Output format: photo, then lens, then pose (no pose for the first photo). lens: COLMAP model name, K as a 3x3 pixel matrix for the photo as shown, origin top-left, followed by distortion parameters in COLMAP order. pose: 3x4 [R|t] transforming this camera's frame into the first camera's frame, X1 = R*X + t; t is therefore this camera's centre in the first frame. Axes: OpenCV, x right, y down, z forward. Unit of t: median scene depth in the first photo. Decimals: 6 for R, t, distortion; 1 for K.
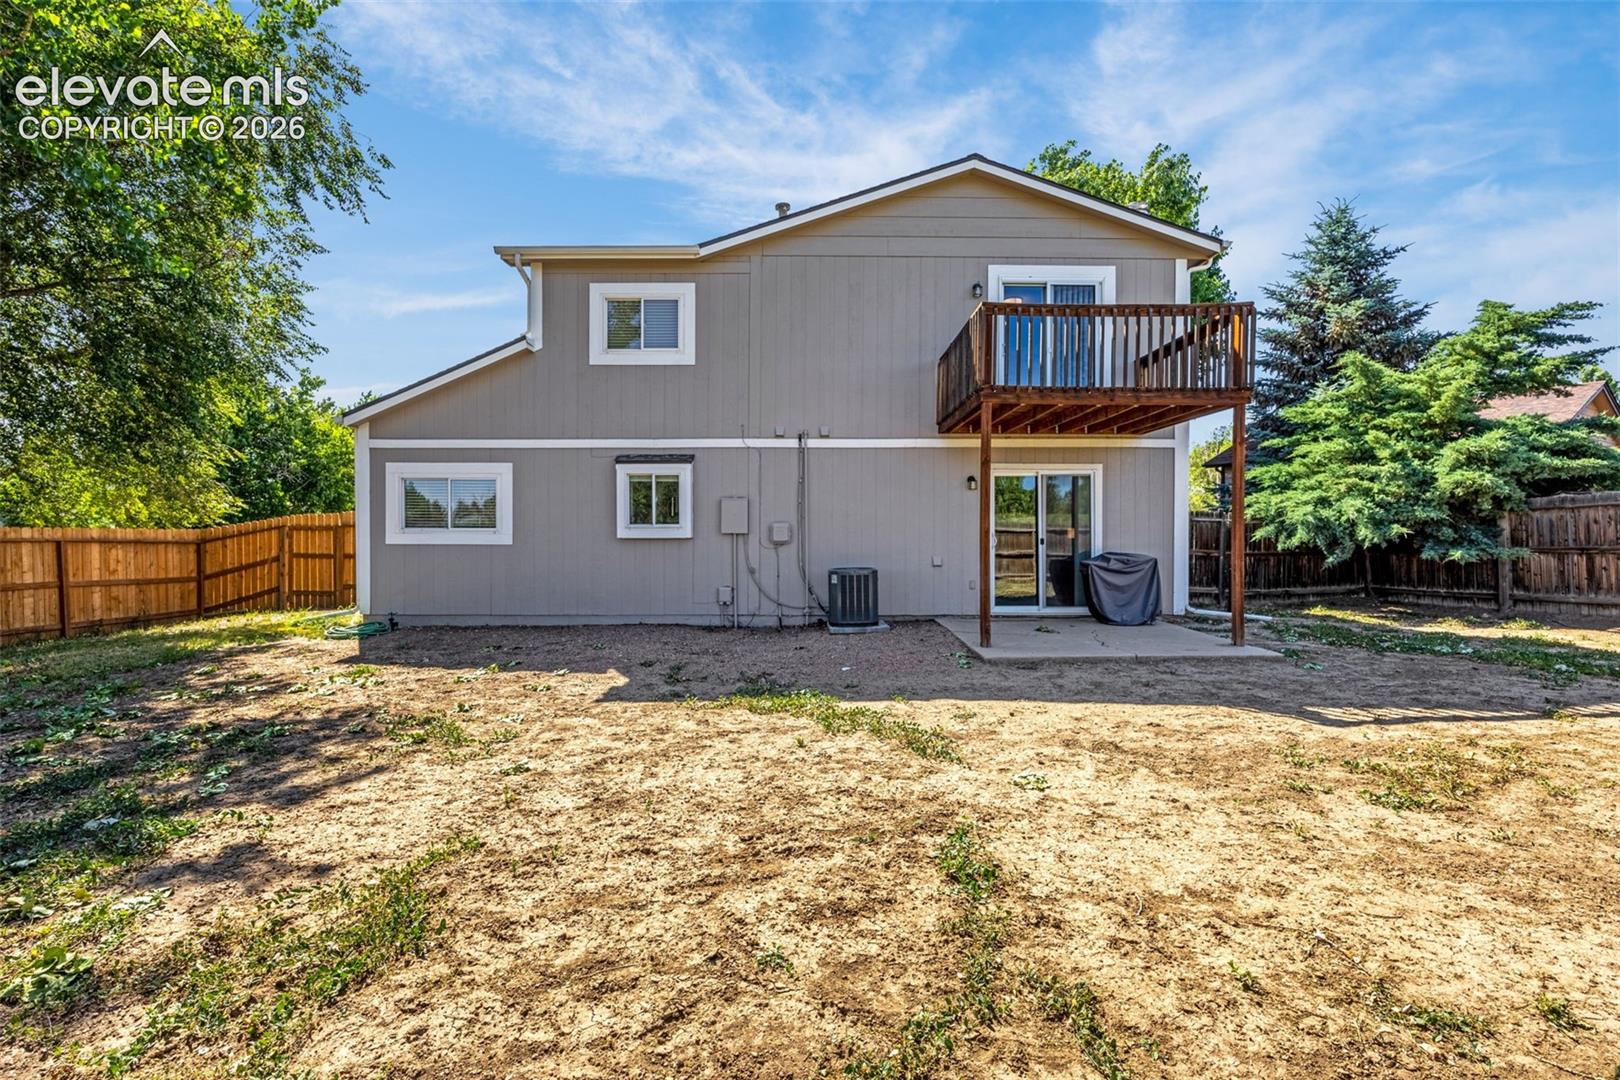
lens RADIAL K [[748.6, 0, 830.6], [0, 748.6, 549.3], [0, 0, 1]] dist [-0.006954, 0.001379]
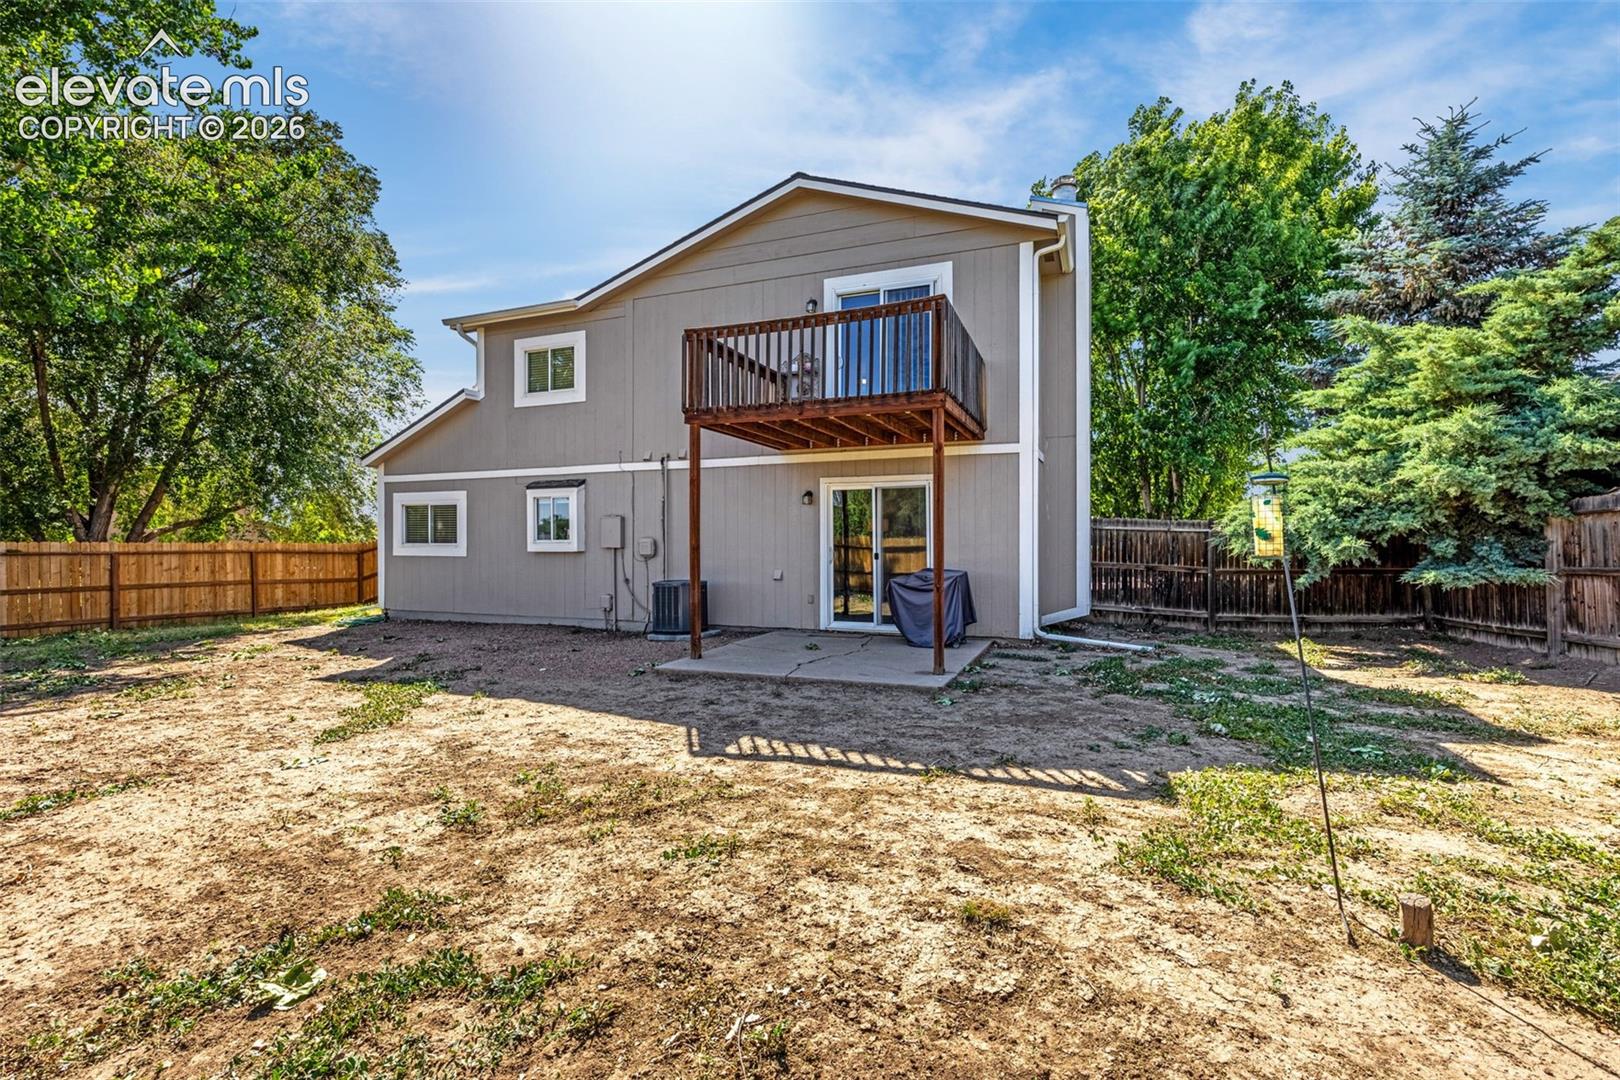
lens RADIAL K [[748.6, 0, 814.1], [0, 748.6, 544.0], [0, 0, 1]] dist [-0.006954, 0.001379]
pose [[0.922261, -0.000967, -0.386566, 0.584523], [-0.005404, 0.999867, -0.015392, -0.011187], [0.386530, 0.016285, 0.922133, 0.080577]]
